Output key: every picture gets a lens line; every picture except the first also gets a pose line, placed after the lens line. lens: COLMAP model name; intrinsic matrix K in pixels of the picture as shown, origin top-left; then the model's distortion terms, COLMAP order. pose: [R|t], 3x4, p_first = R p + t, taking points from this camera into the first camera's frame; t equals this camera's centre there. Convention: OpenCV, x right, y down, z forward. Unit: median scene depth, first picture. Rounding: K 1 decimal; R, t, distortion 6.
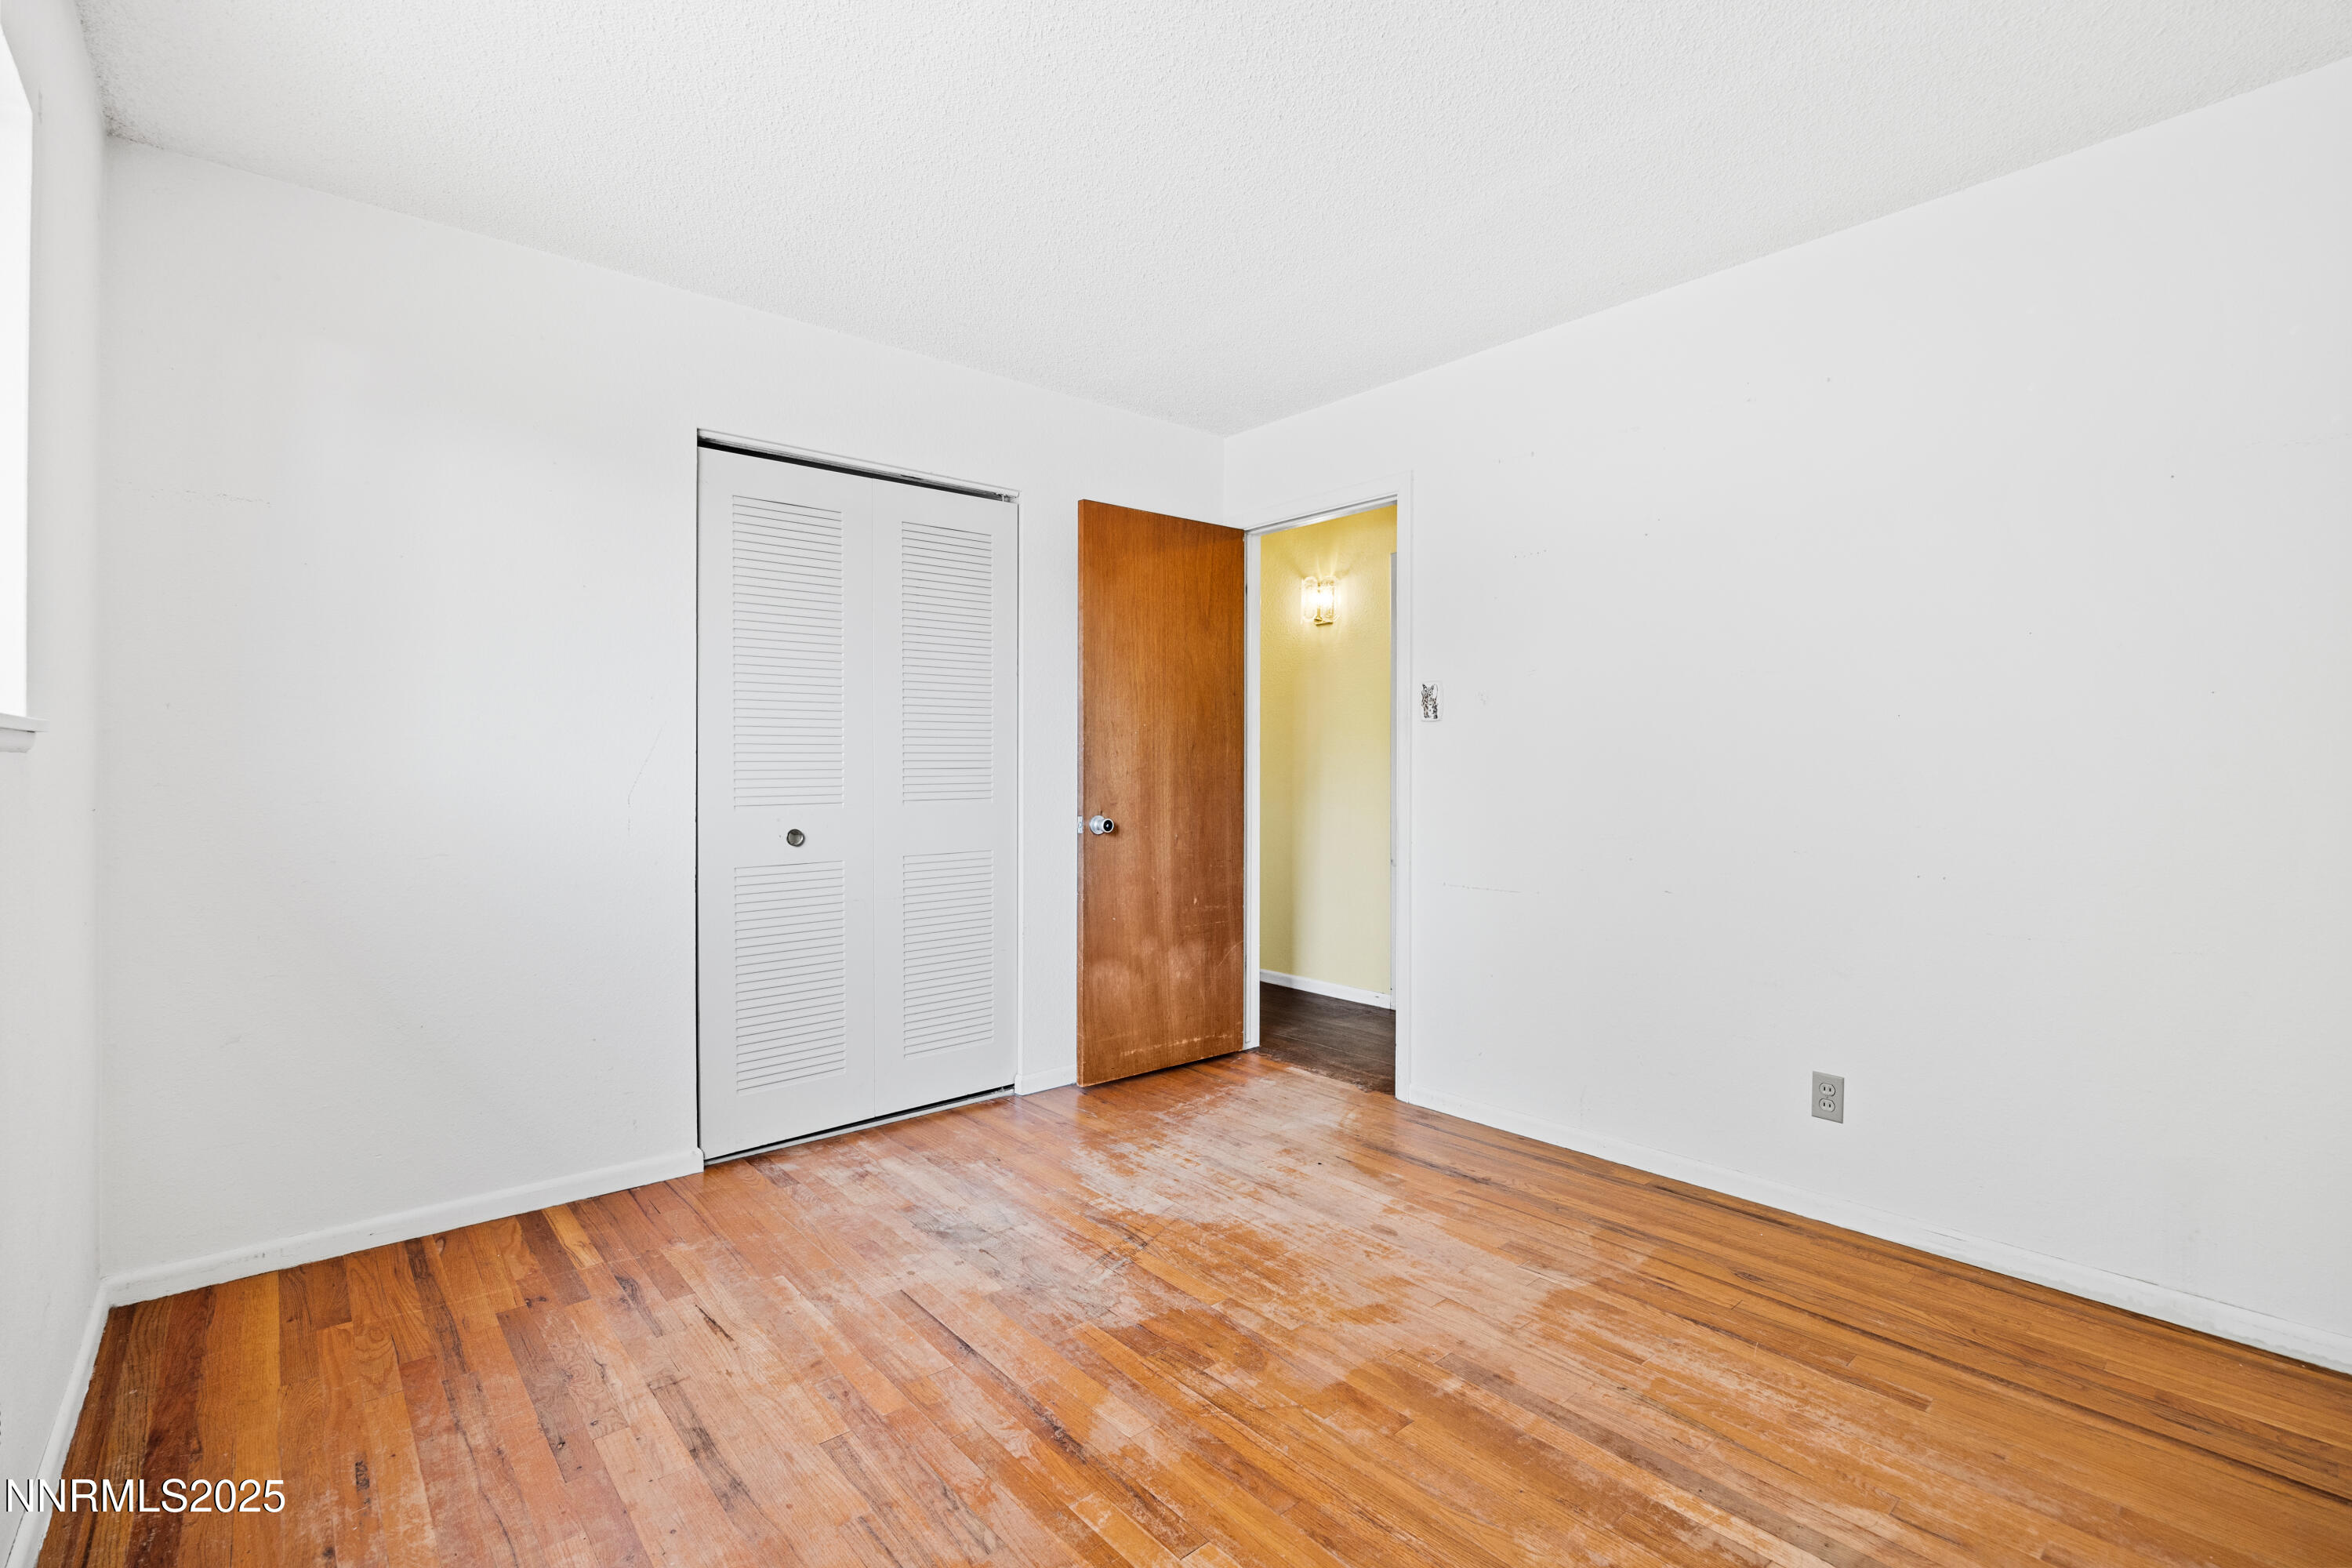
lens RADIAL K [[1061.3, 0, 1173.8], [0, 1061.3, 774.4], [0, 0, 1]] dist [-0.000361, 0.000019]
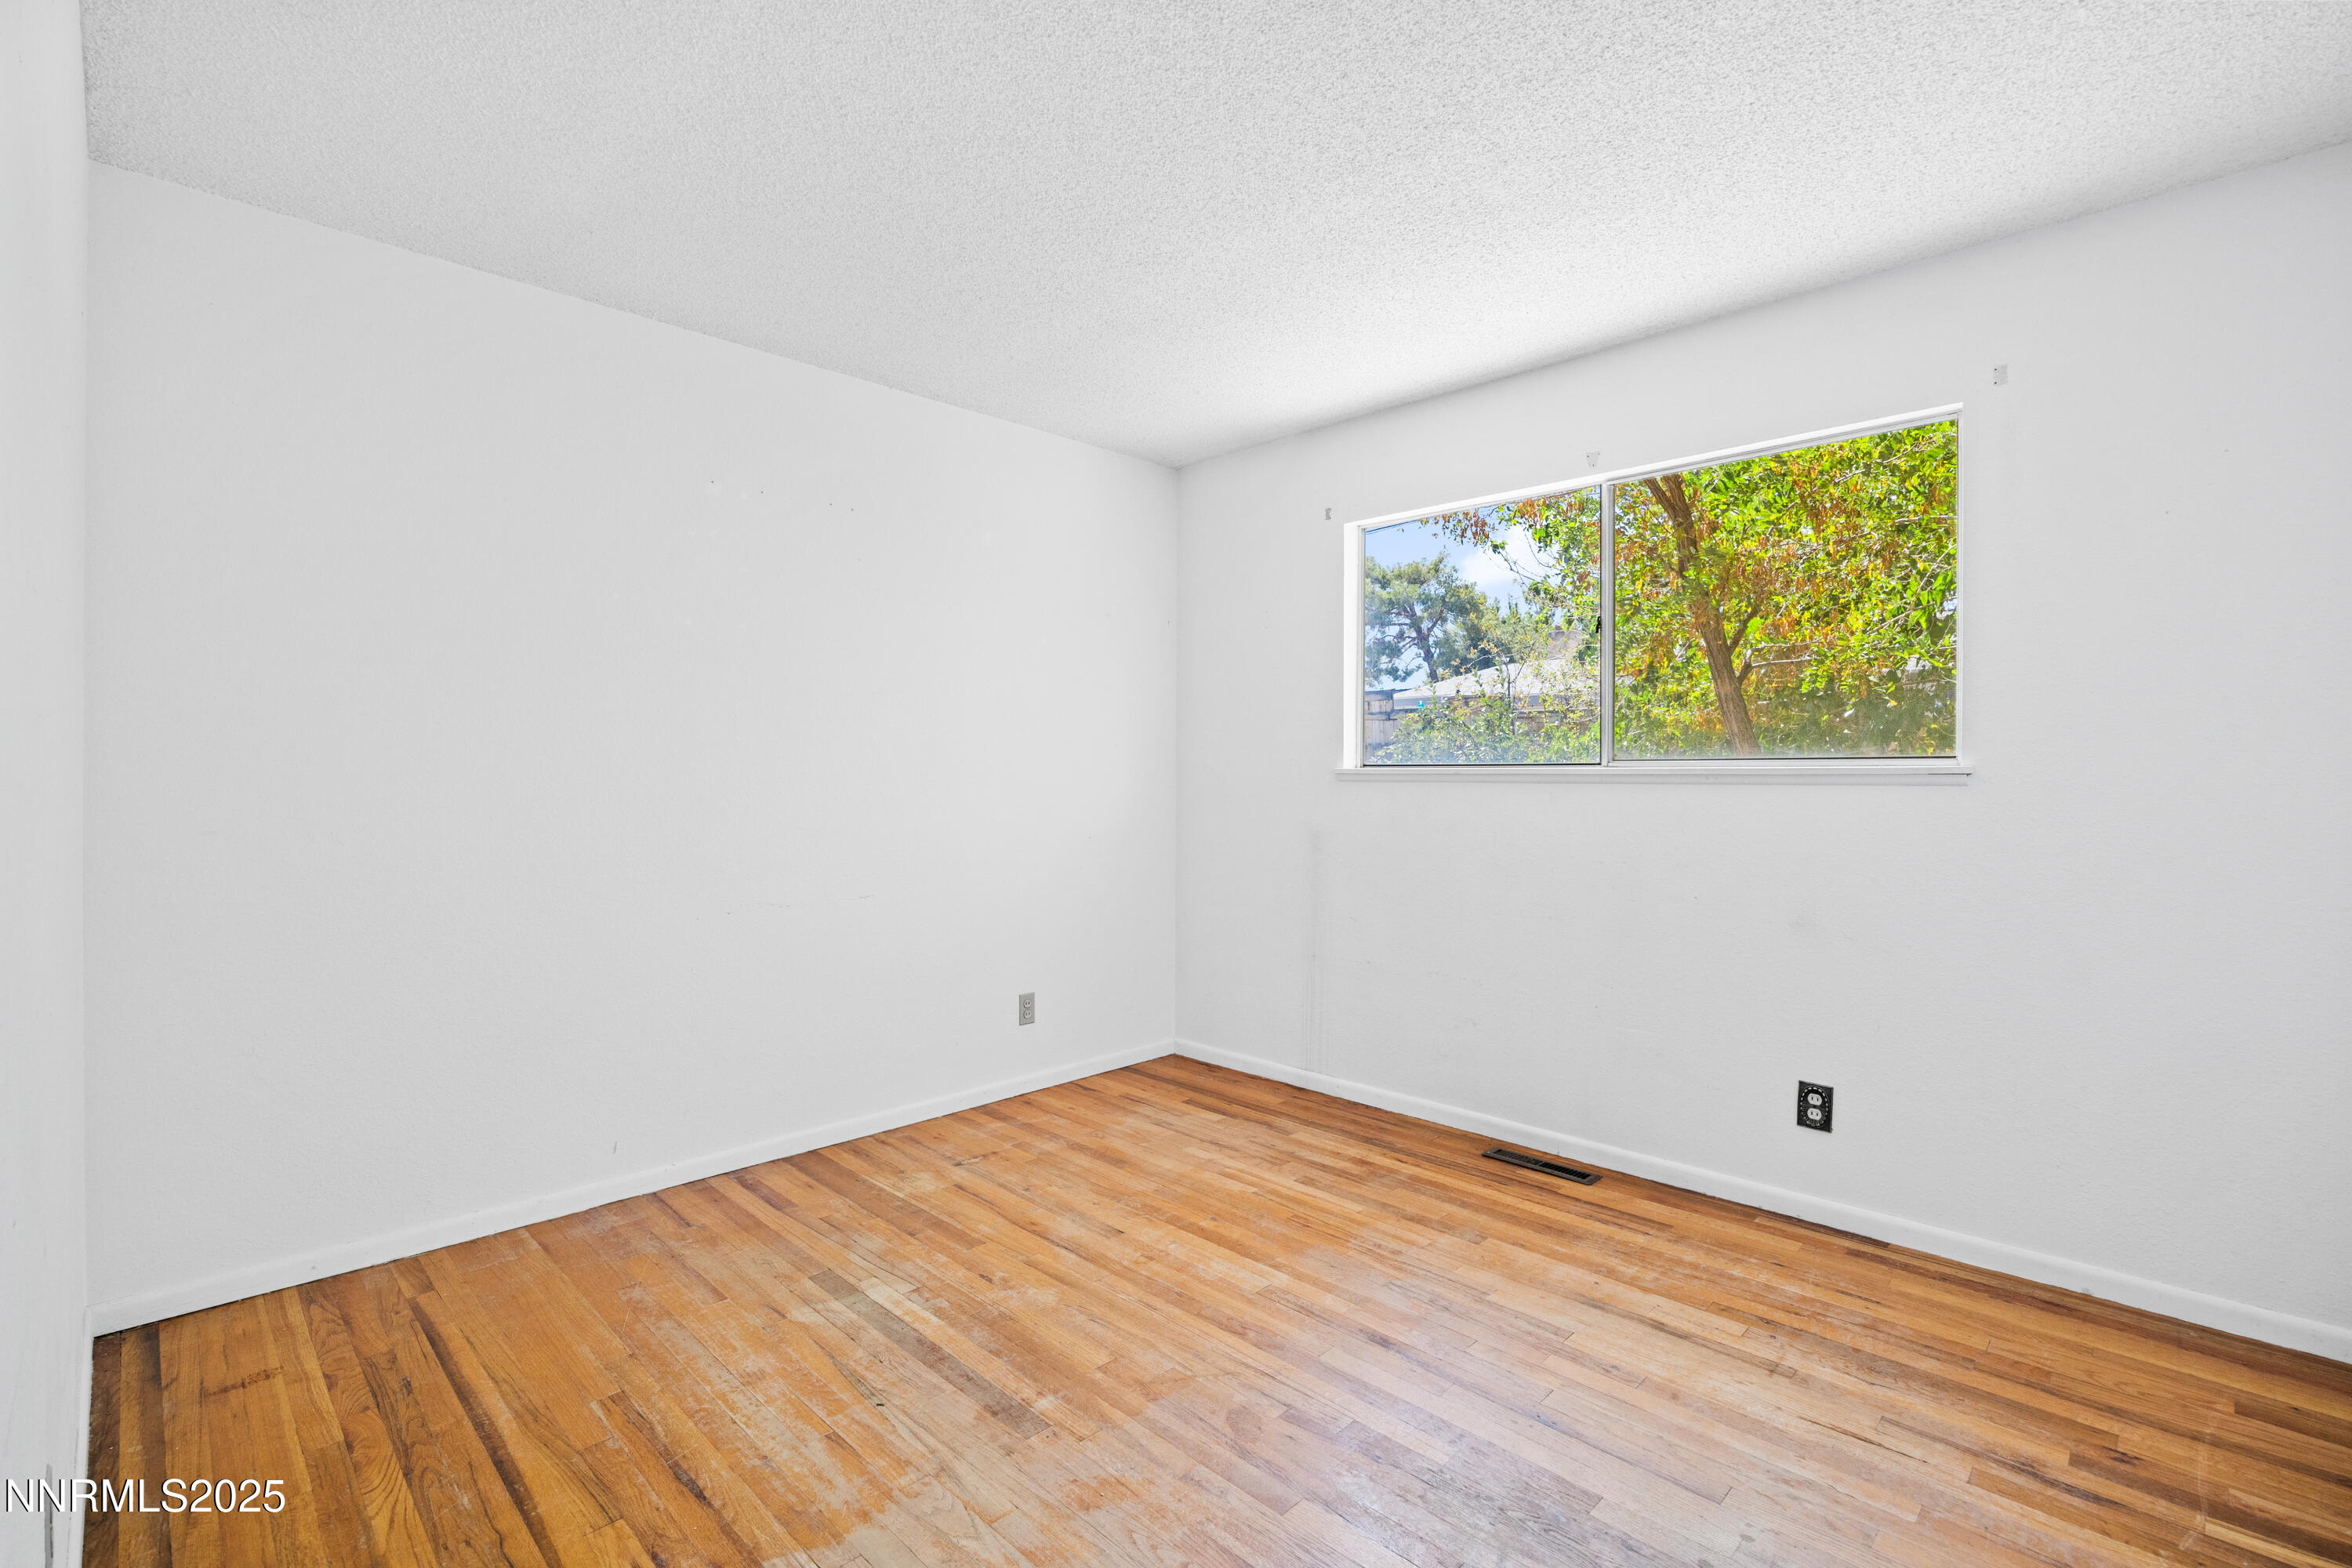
lens RADIAL K [[1061.3, 0, 1173.8], [0, 1061.3, 774.4], [0, 0, 1]] dist [-0.000361, 0.000019]
pose [[-0.997380, 0.000535, -0.072338, 0.222036], [0.000014, 0.999974, 0.007198, -0.040680], [0.072340, 0.007179, -0.997354, 2.123886]]
